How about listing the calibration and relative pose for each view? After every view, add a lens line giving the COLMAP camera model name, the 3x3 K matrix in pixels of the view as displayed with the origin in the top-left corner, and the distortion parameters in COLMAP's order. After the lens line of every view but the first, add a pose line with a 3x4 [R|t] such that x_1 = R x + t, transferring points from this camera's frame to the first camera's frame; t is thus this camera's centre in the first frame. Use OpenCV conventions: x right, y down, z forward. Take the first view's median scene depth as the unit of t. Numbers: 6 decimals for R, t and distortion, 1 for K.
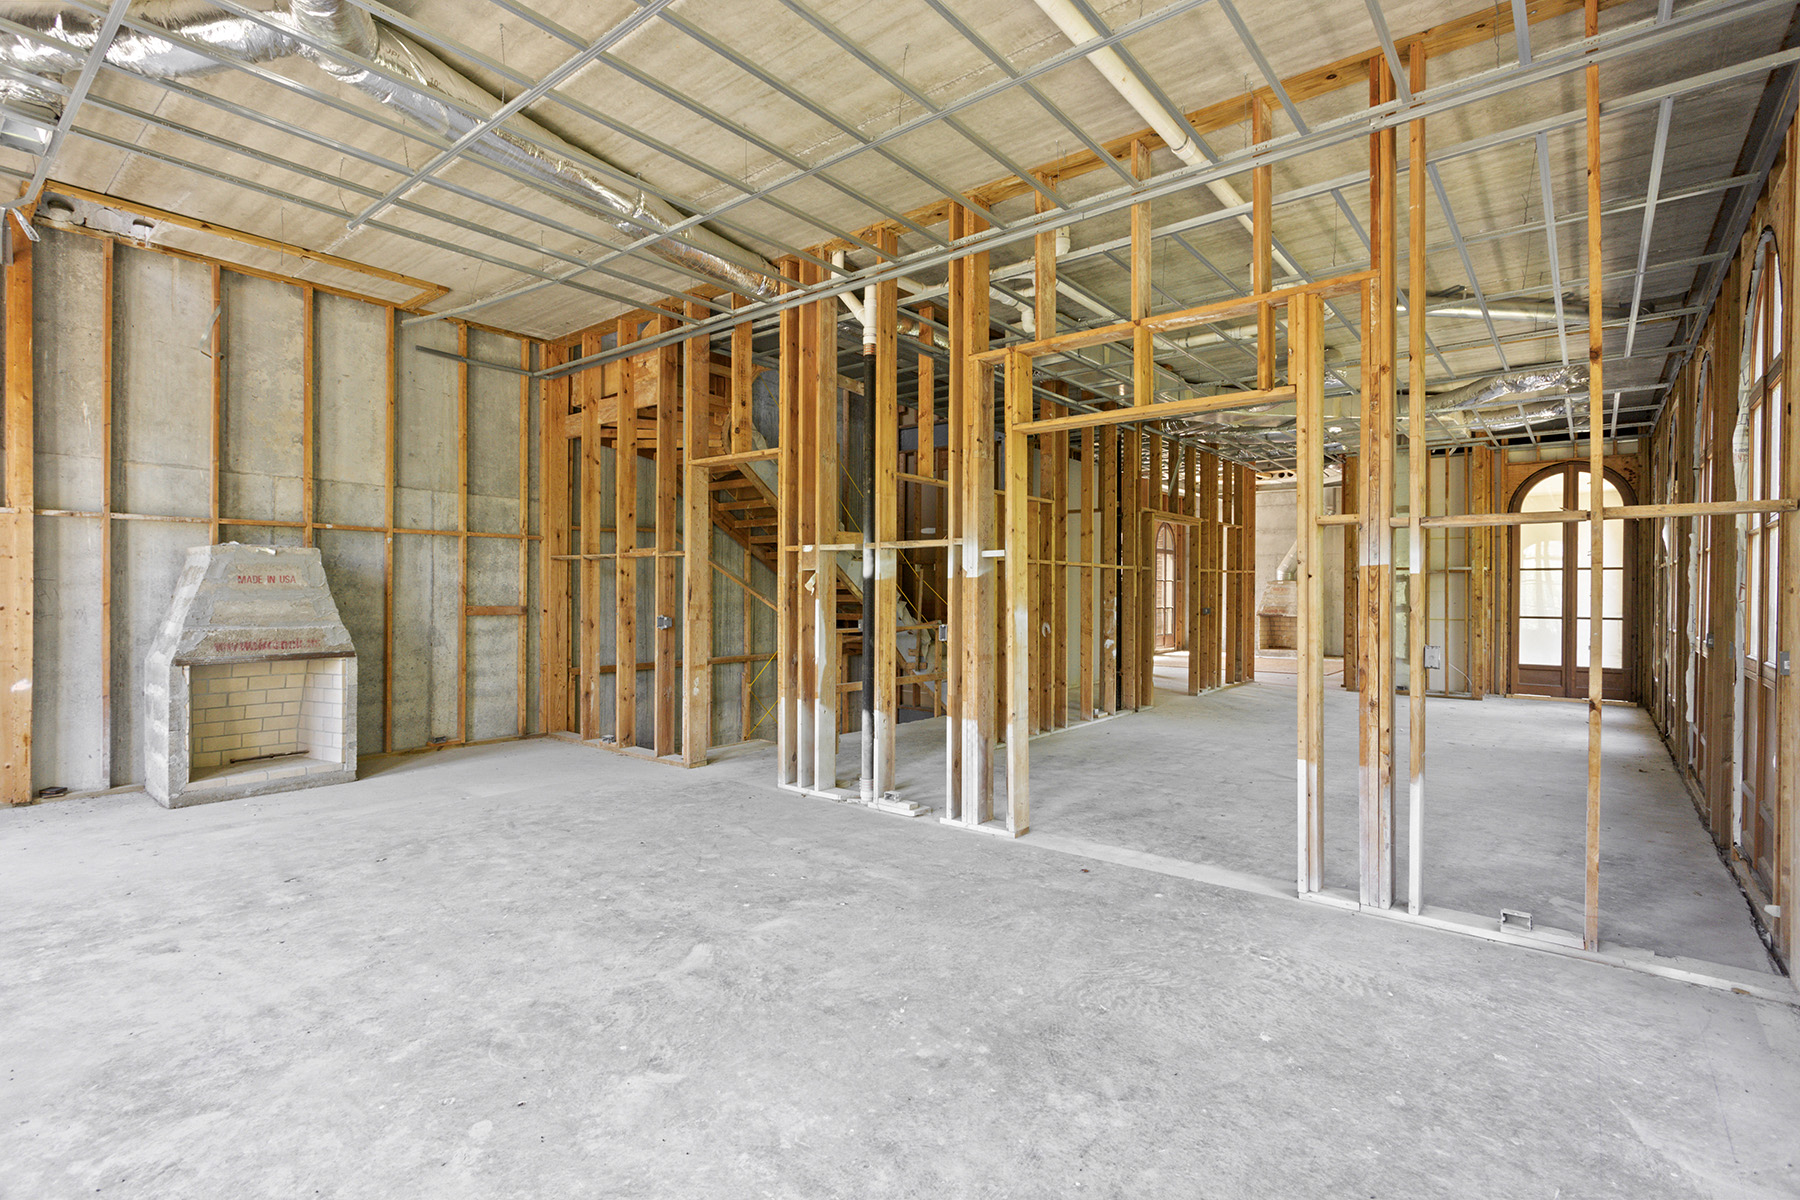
lens RADIAL K [[852.9, 0, 897.3], [0, 852.9, 591.9], [0, 0, 1]] dist [0.001140, 0.002151]
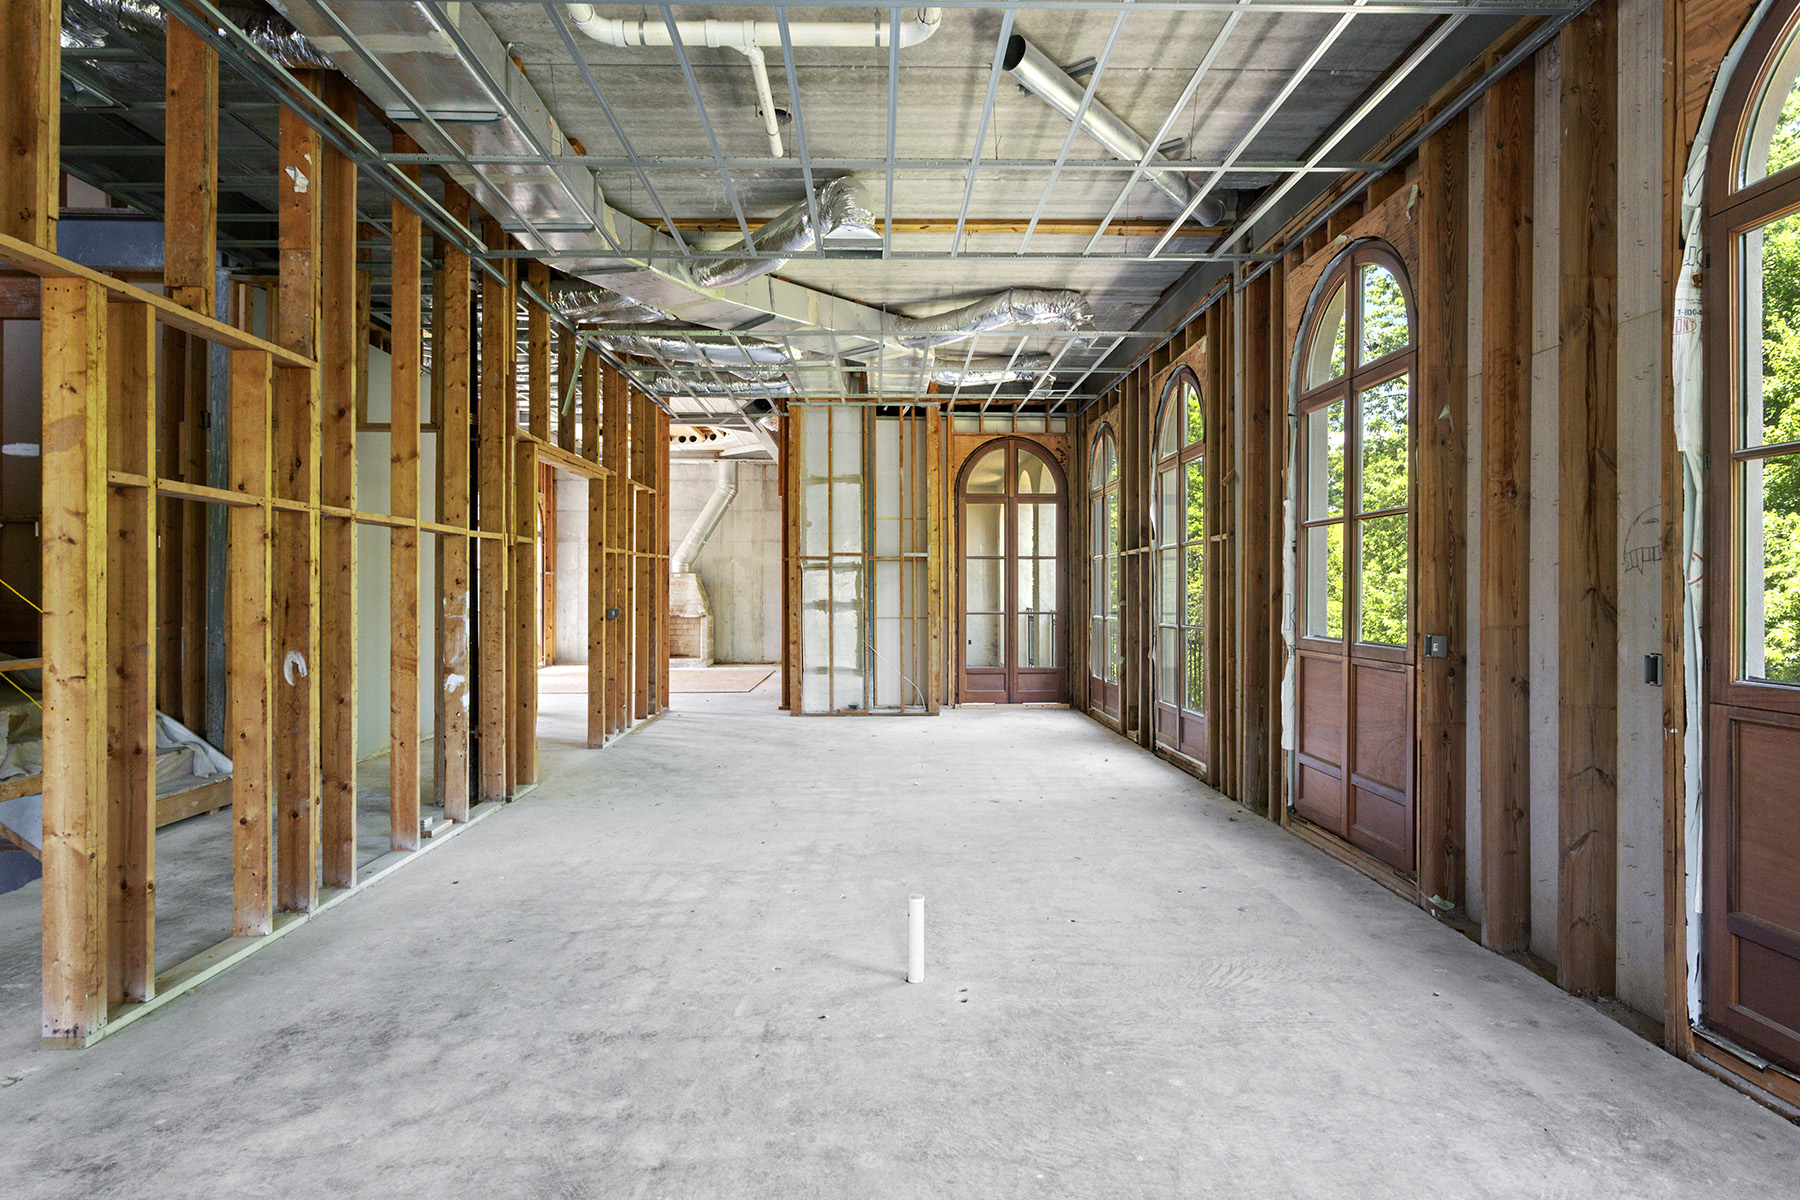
lens RADIAL K [[923.1, 0, 904.0], [0, 923.1, 588.4], [0, 0, 1]] dist [-0.005816, 0.001318]
pose [[0.761785, -0.002879, 0.647823, 0.086734], [0.004832, 0.999988, -0.001238, 0.005968], [-0.647811, 0.004073, 0.761790, 0.366059]]
